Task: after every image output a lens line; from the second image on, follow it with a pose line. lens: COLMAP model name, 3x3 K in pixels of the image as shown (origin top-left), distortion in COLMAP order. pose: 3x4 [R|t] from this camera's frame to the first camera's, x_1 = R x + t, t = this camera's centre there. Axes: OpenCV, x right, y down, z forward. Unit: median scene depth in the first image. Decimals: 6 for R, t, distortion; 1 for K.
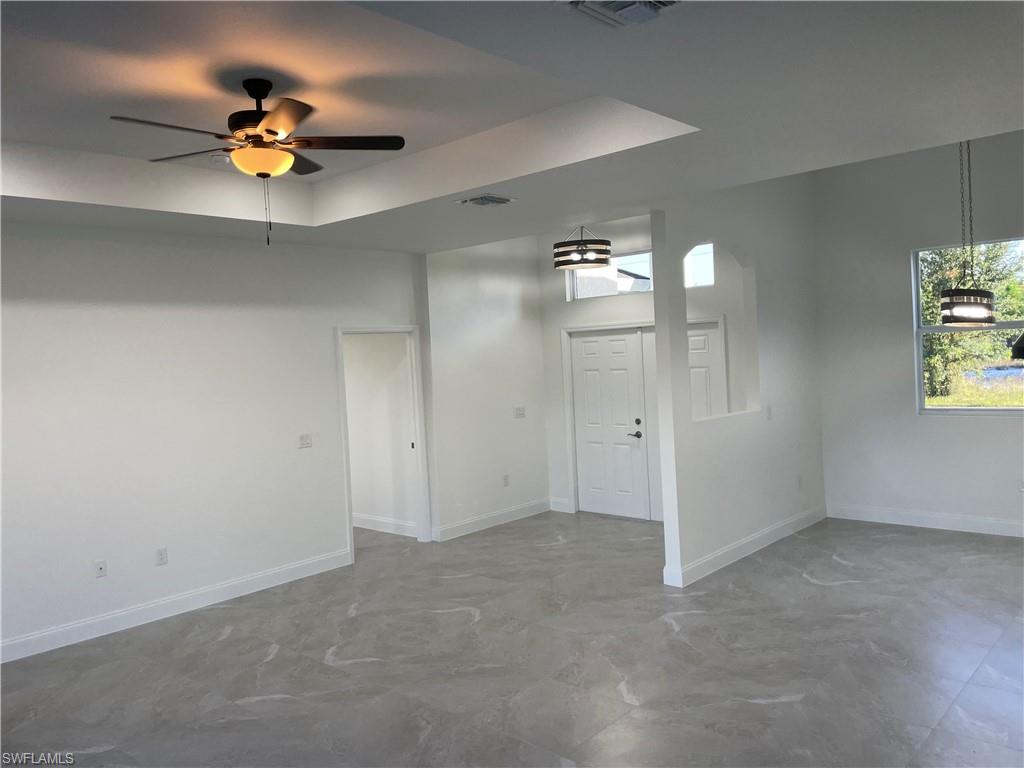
lens RADIAL K [[779.7, 0, 508.7], [0, 779.7, 371.5], [0, 0, 1]] dist [0.070285, -0.114794]
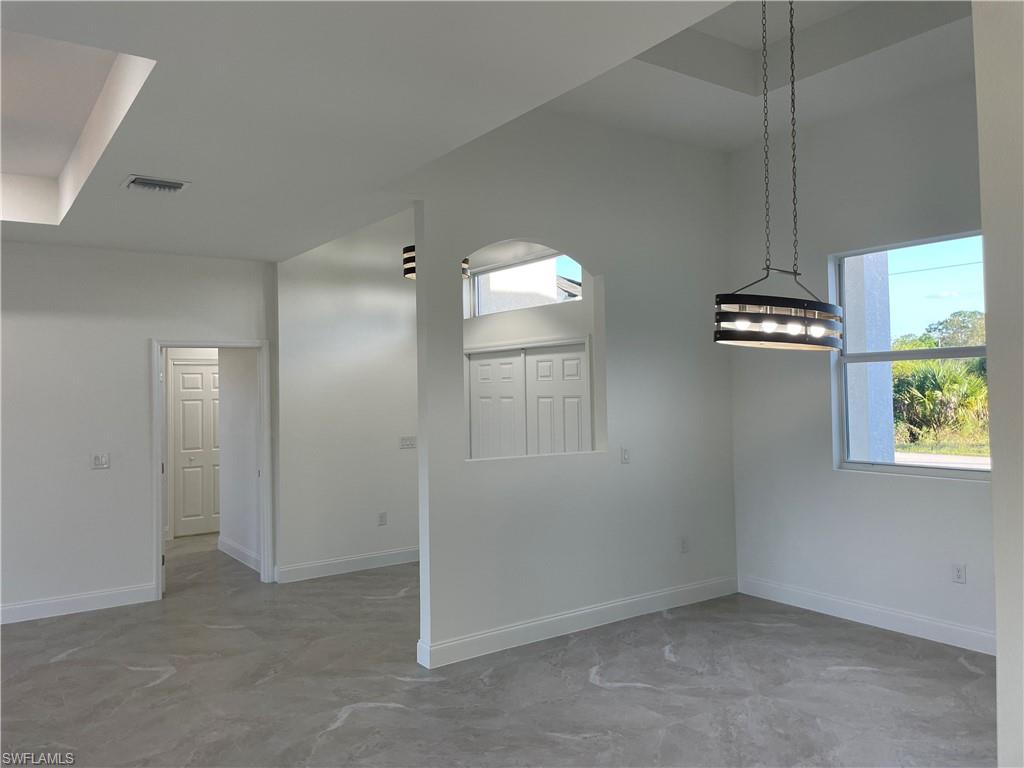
lens RADIAL K [[779.7, 0, 508.7], [0, 779.7, 371.5], [0, 0, 1]] dist [0.070285, -0.114794]
pose [[0.976273, 0.026613, -0.214903, 0.411334], [-0.035082, 0.998747, -0.035692, -0.000958], [0.213684, 0.042384, 0.975983, 0.199847]]
